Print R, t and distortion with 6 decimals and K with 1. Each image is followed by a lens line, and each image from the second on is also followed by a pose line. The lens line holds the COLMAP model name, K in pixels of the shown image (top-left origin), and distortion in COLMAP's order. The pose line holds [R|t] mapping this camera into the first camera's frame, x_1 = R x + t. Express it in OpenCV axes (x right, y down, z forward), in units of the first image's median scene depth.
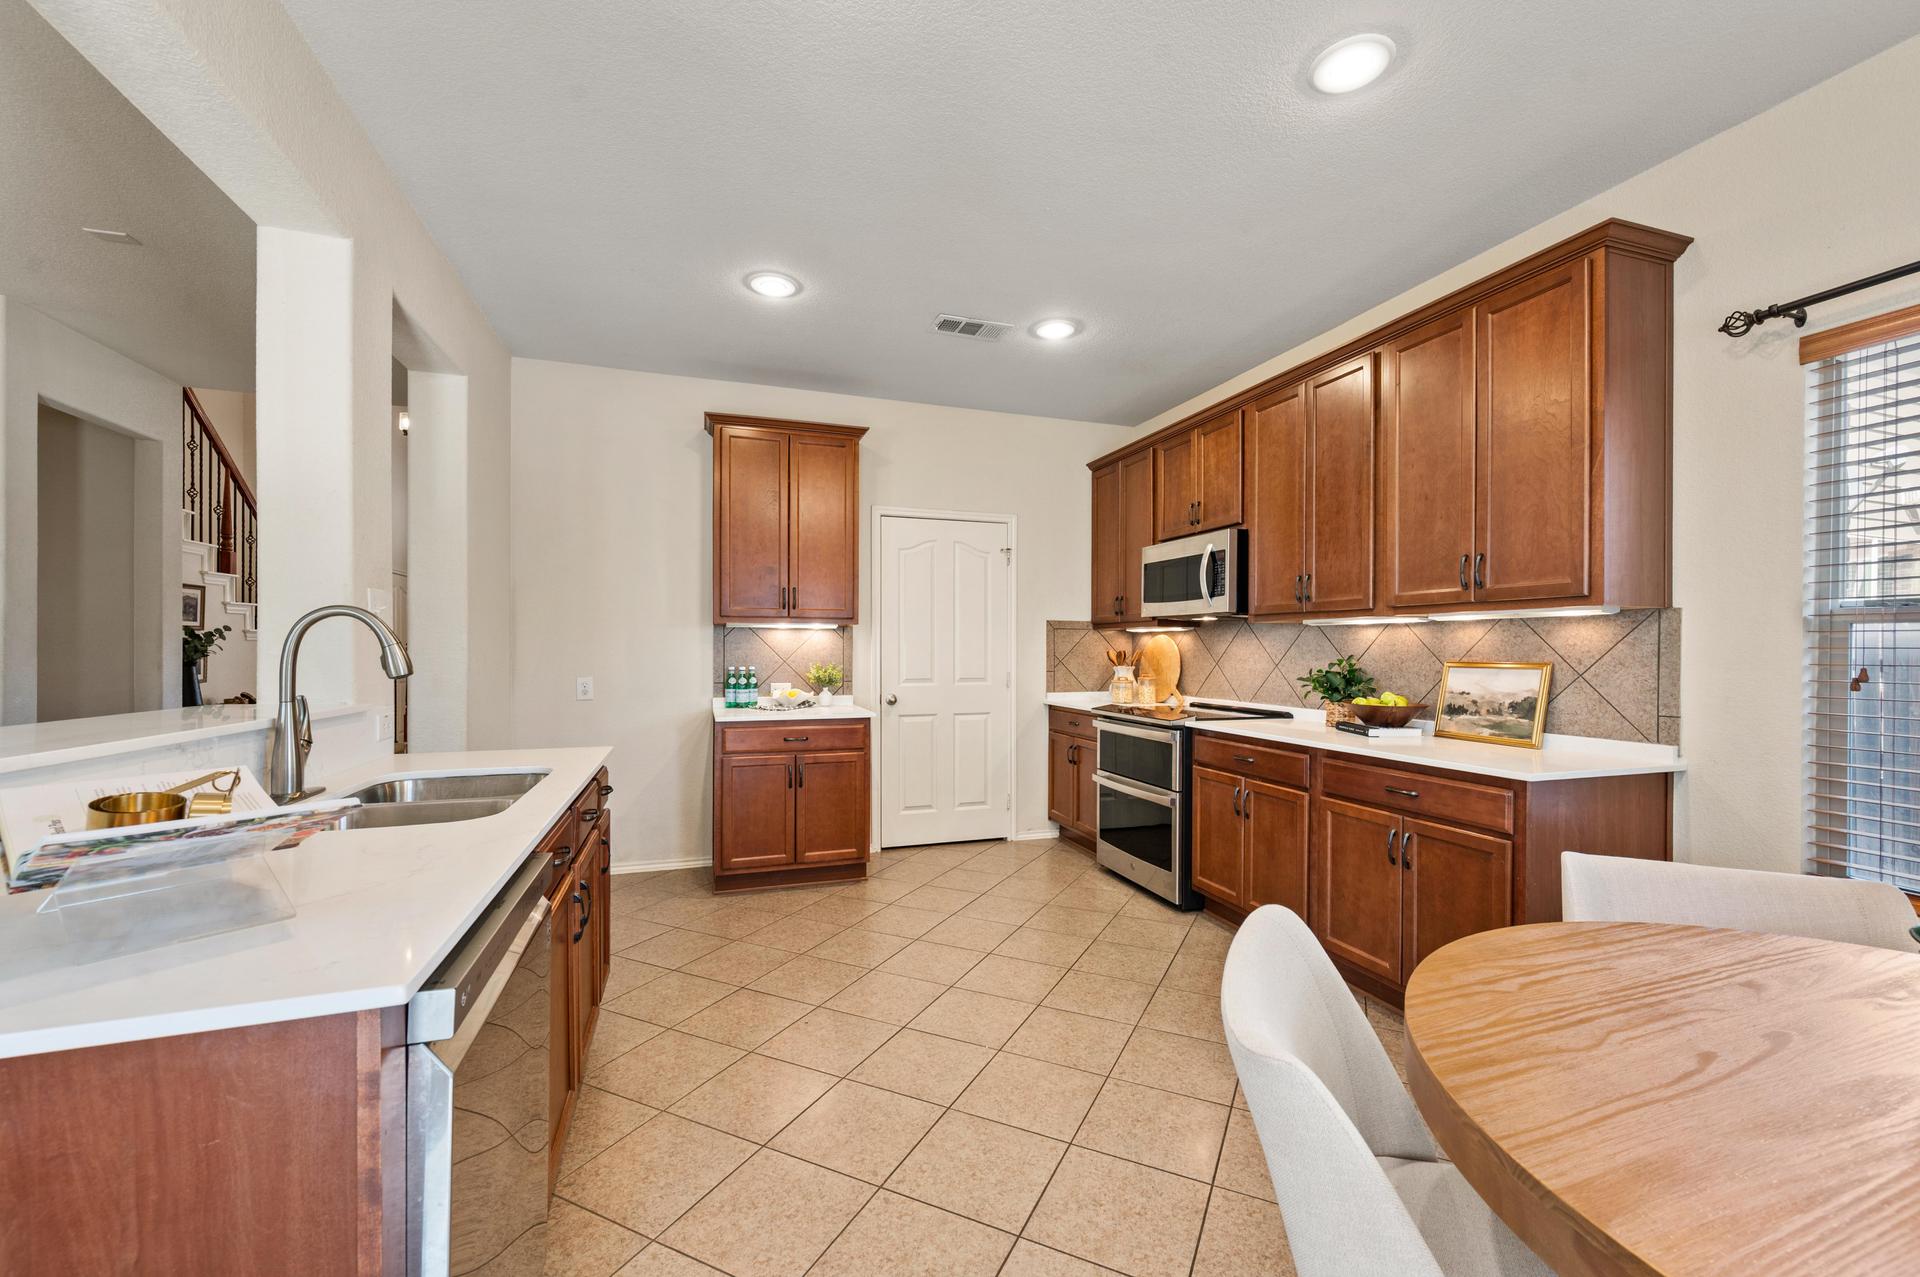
lens RADIAL K [[760.8, 0, 956.1], [0, 760.8, 650.8], [0, 0, 1]] dist [-0.001001, -0.000300]
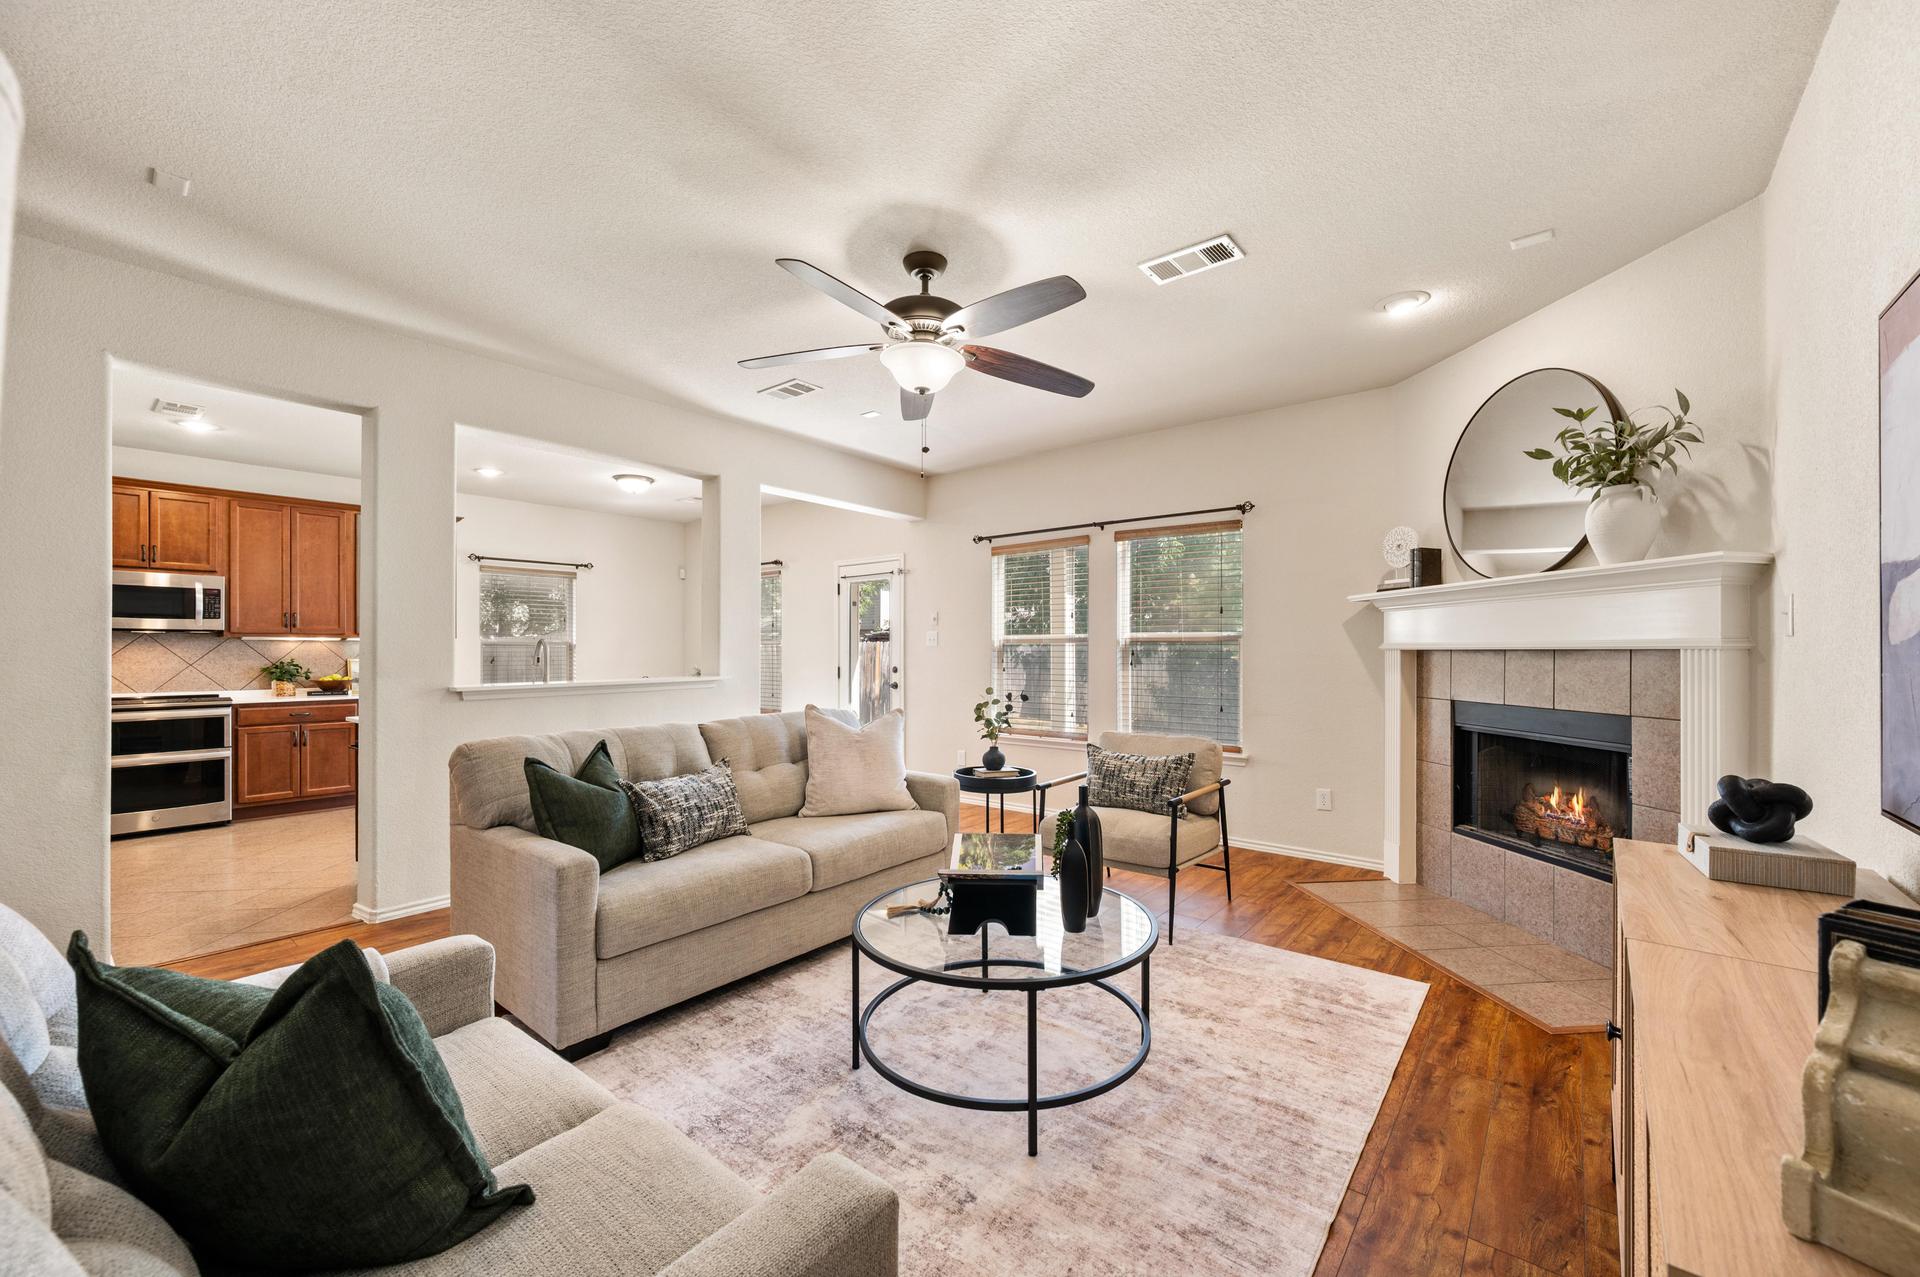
lens RADIAL K [[760.8, 0, 956.1], [0, 760.8, 650.8], [0, 0, 1]] dist [-0.001001, -0.000300]
pose [[-0.523976, 0.001851, 0.851731, -1.780607], [0.001679, 0.999998, -0.001140, -0.004601], [-0.851731, 0.000833, -0.523978, 0.554549]]
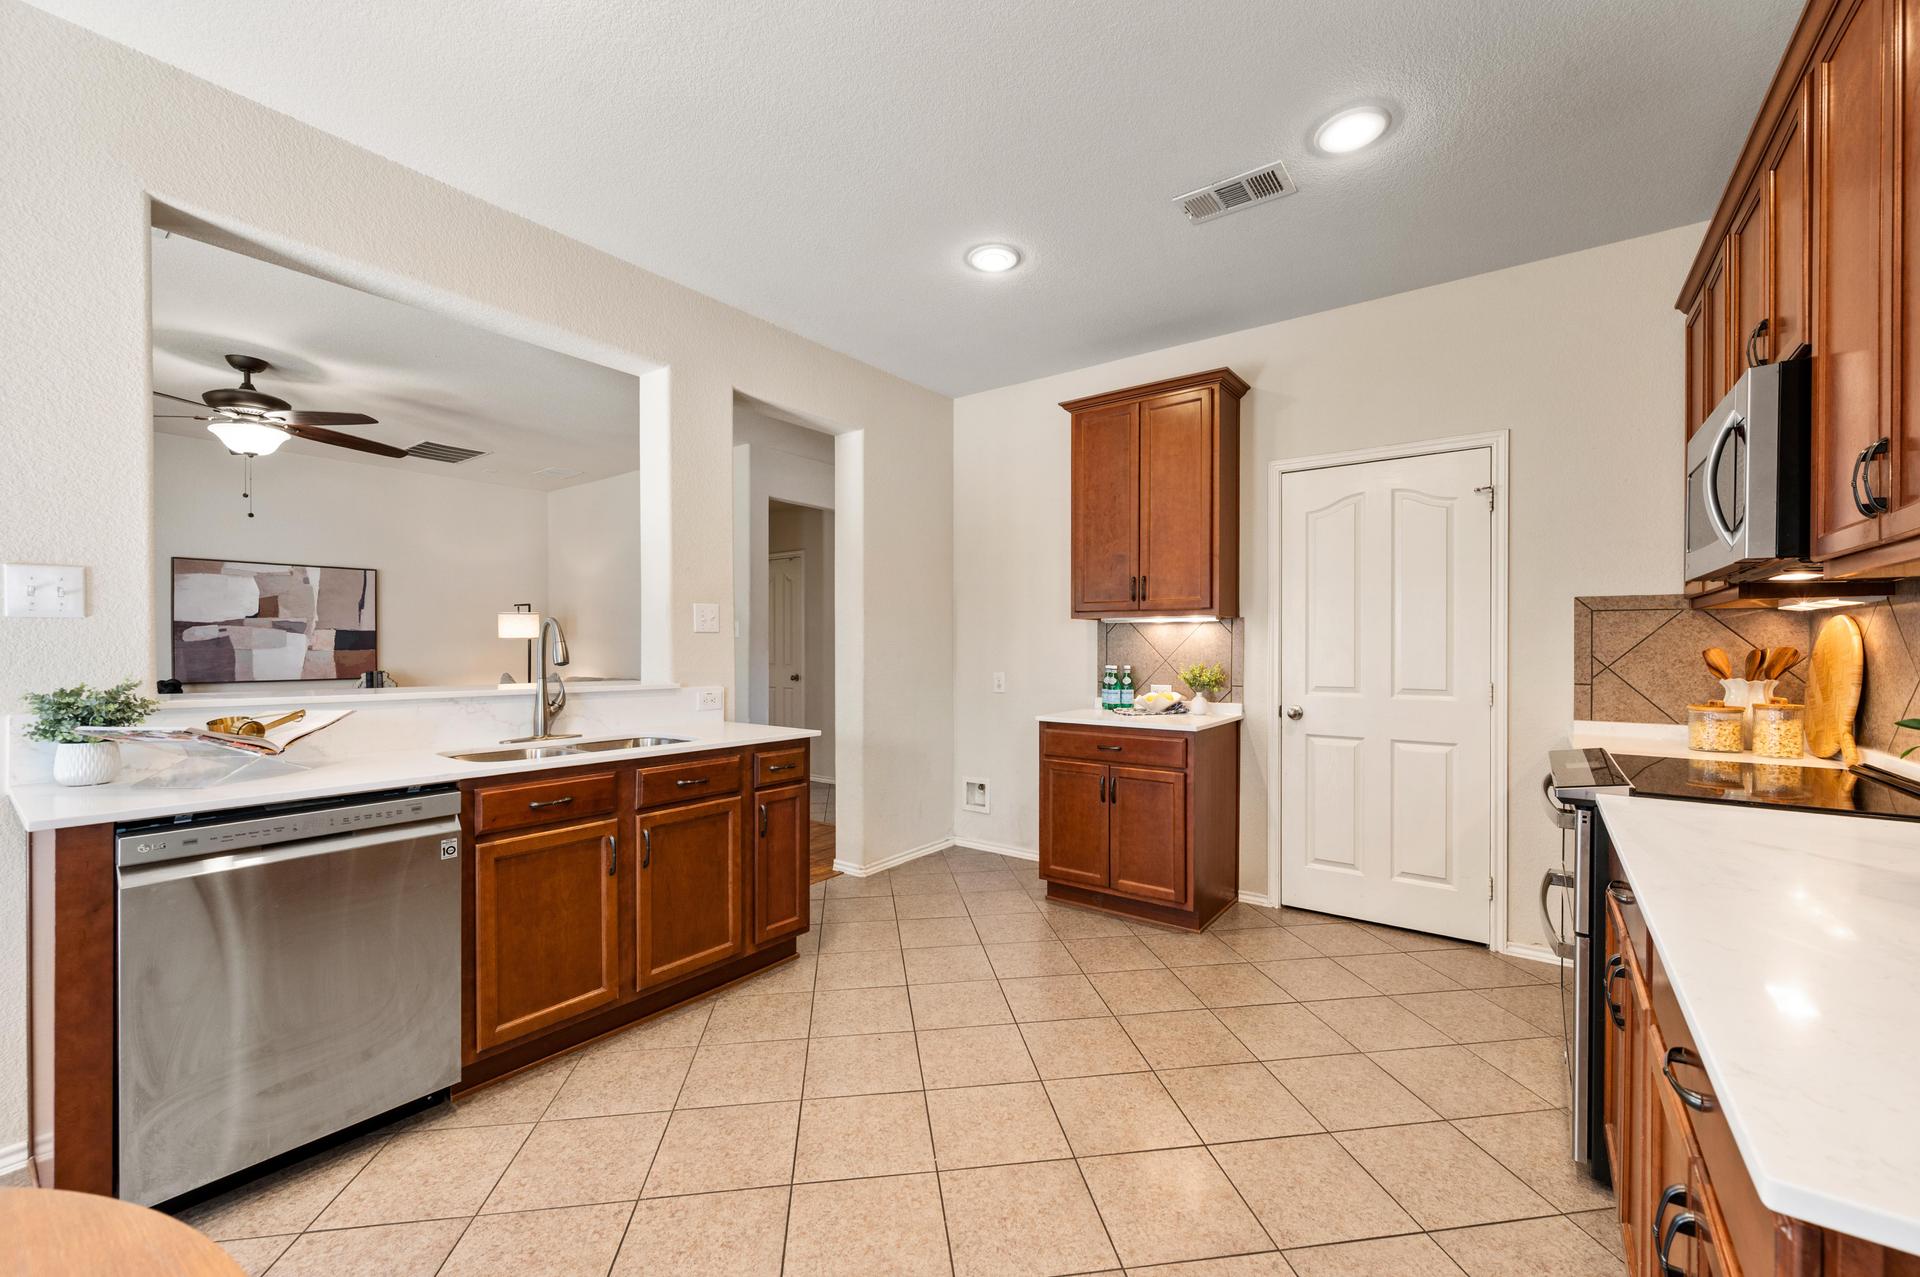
lens RADIAL K [[760.8, 0, 956.1], [0, 760.8, 650.8], [0, 0, 1]] dist [-0.001001, -0.000300]
pose [[0.573863, 0.003110, -0.818945, 0.461039], [-0.001573, 0.999995, 0.002695, 0.001097], [0.818950, -0.000259, 0.573865, 0.387891]]
